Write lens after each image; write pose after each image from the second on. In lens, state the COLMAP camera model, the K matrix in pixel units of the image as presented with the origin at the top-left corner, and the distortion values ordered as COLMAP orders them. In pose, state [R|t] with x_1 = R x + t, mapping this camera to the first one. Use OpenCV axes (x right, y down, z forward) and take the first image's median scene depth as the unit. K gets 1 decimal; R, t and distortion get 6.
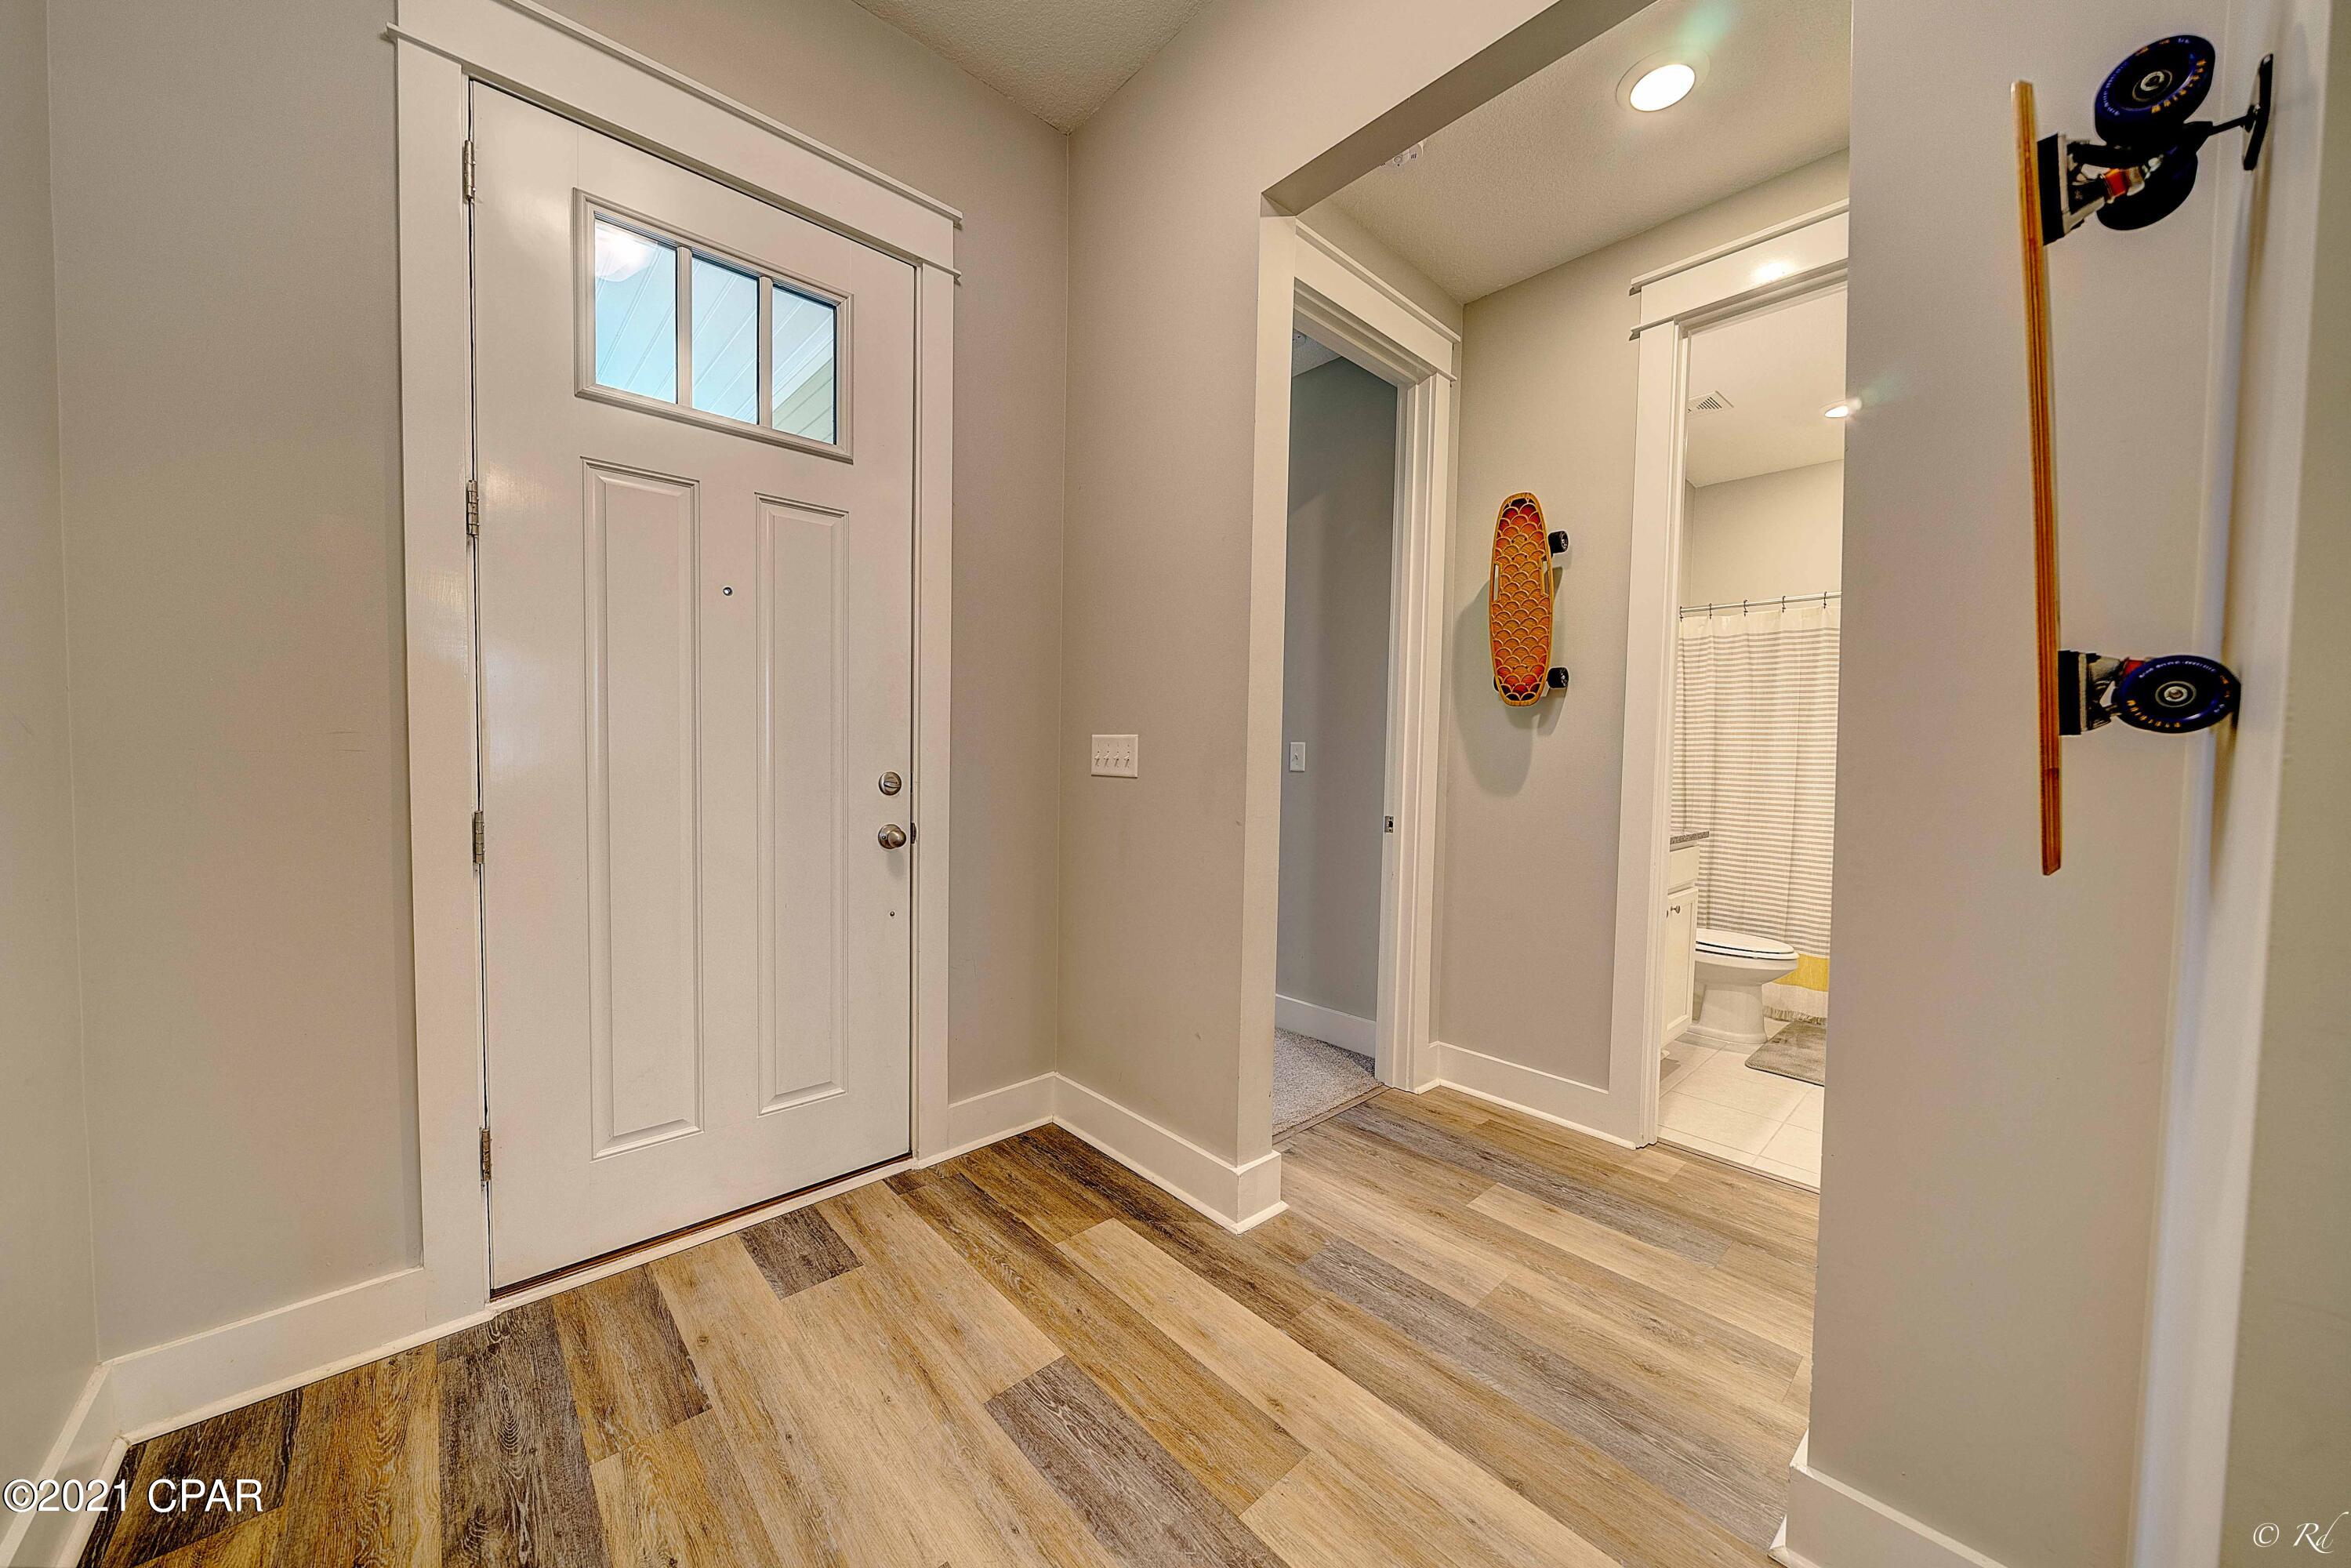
lens RADIAL K [[830.4, 0, 1178.9], [0, 830.4, 770.6], [0, 0, 1]] dist [0.016124, -0.002487]
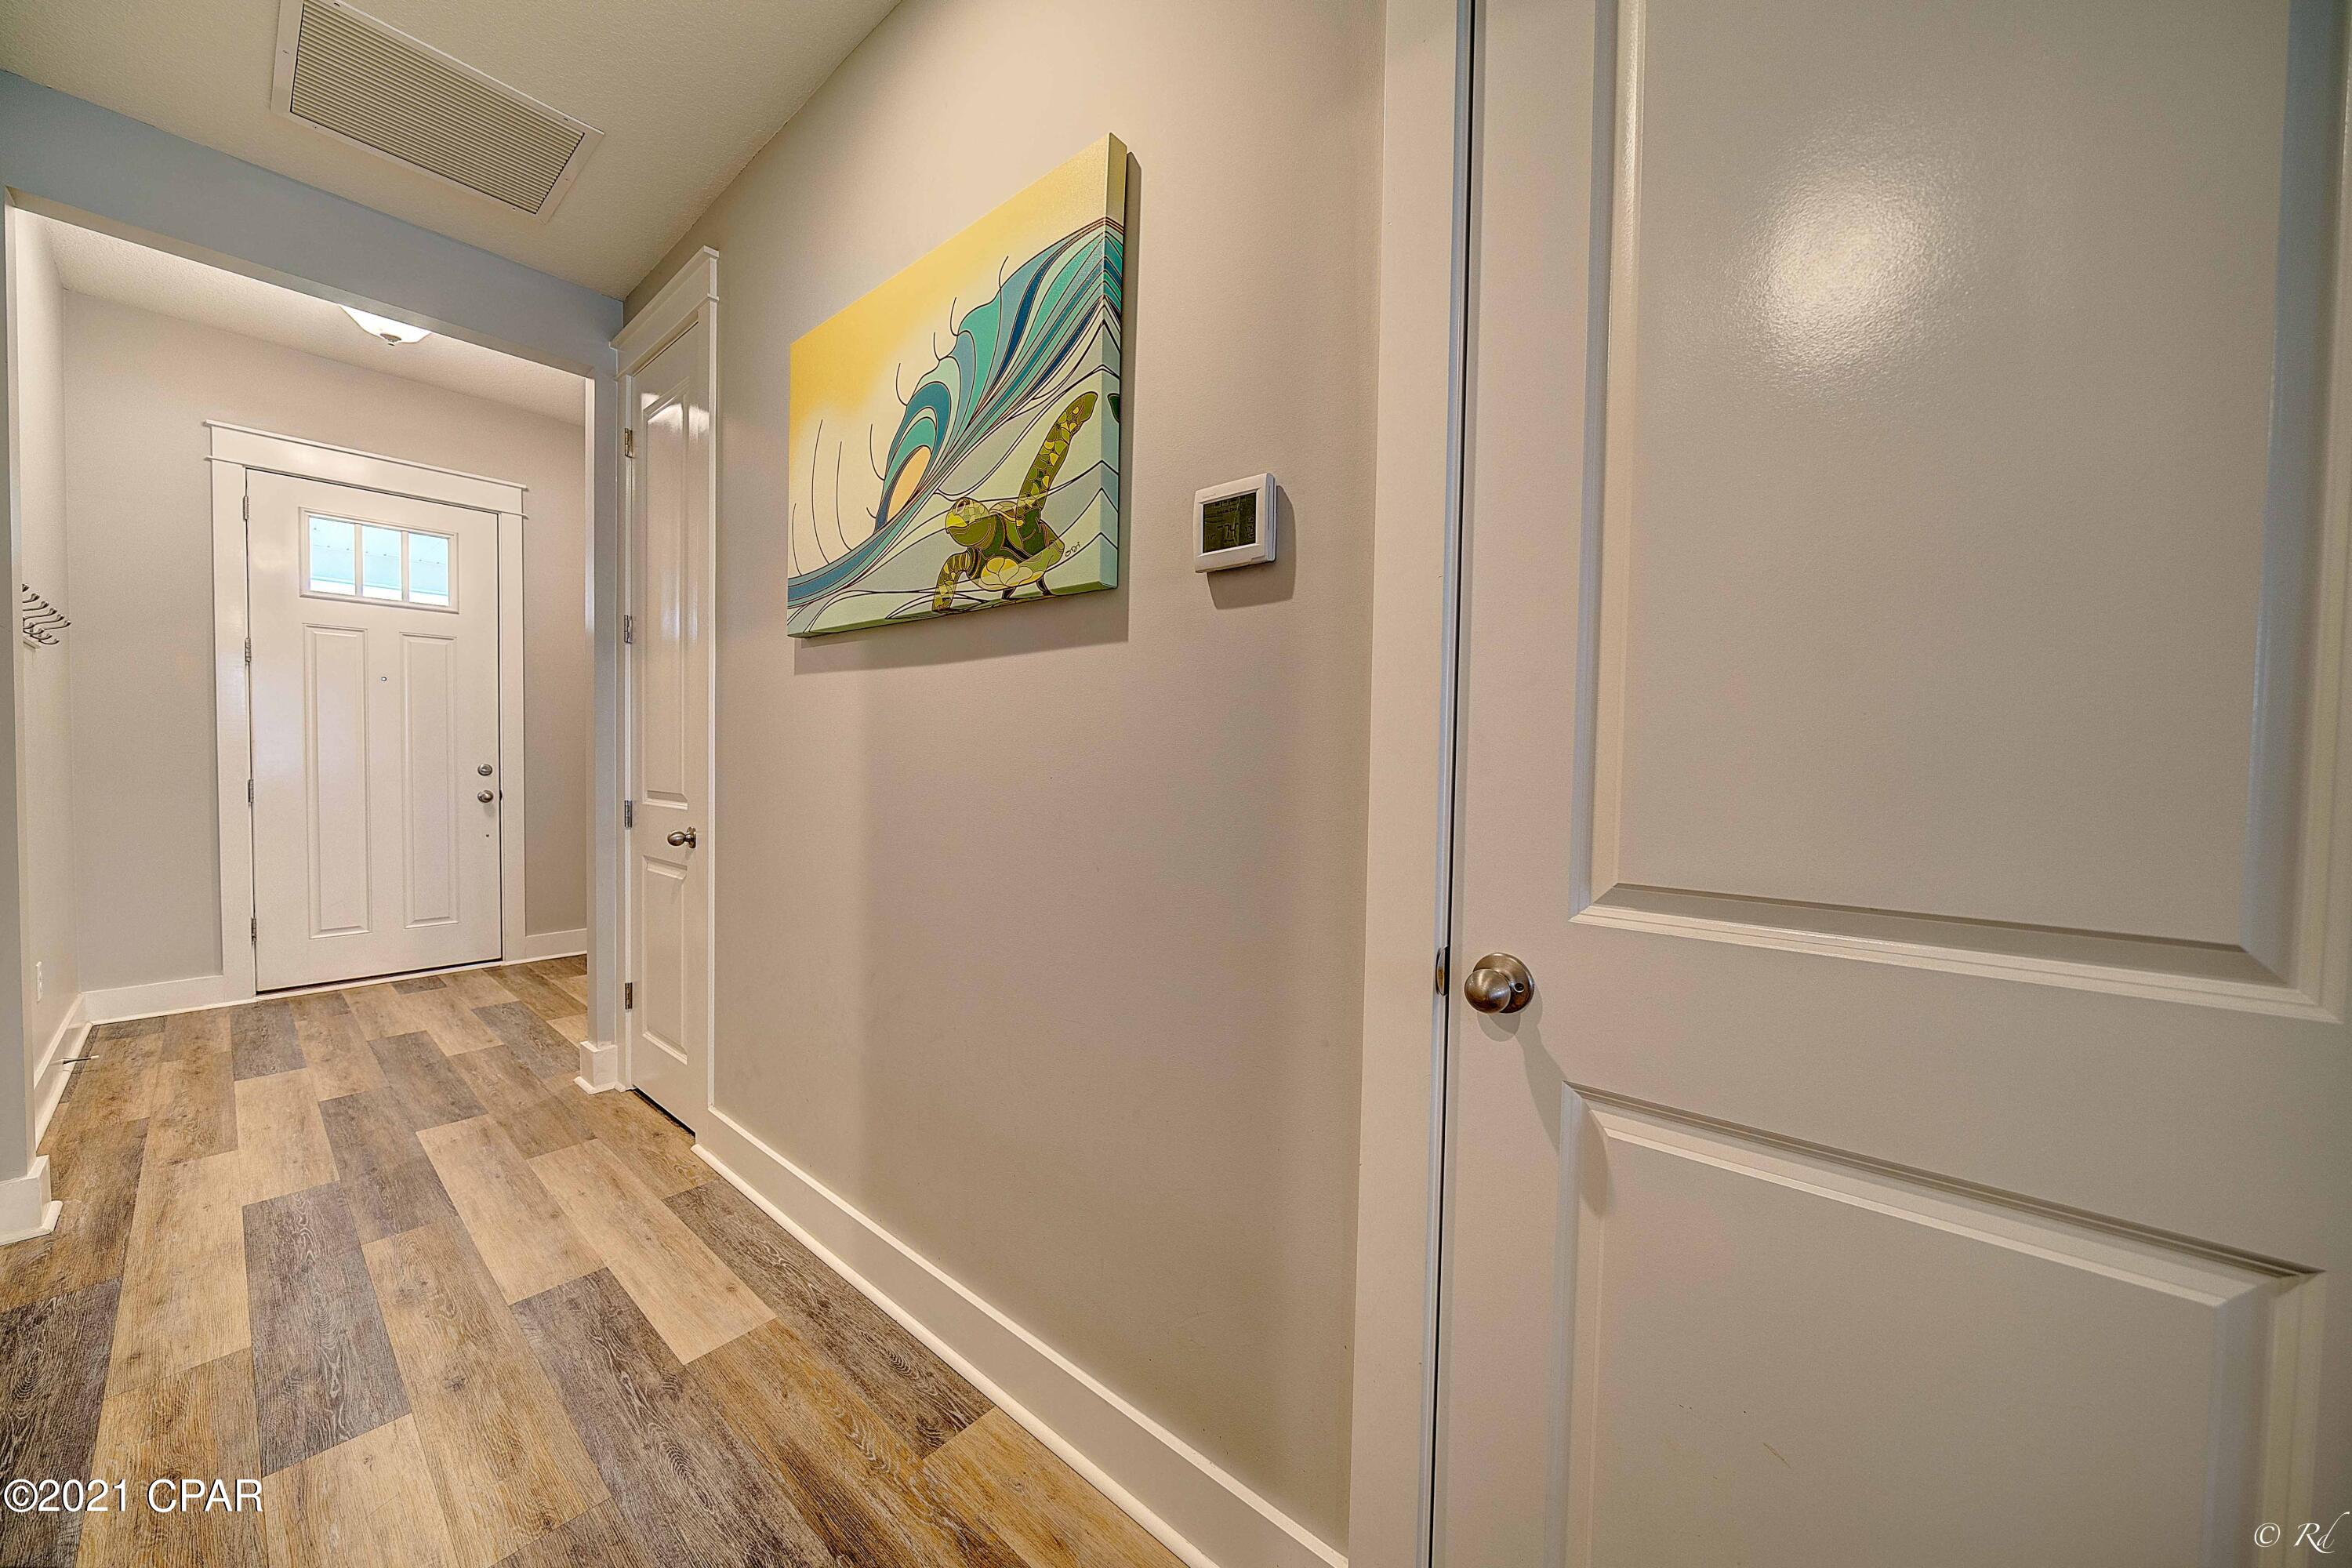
lens RADIAL K [[806.1, 0, 1176.0], [0, 806.1, 784.0], [0, 0, 1]] dist [-0.005694, -0.000019]
pose [[0.992254, -0.008421, 0.123941, 1.120890], [0.009876, 0.999889, -0.011132, 0.092139], [-0.123833, 0.012270, 0.992227, -1.180067]]
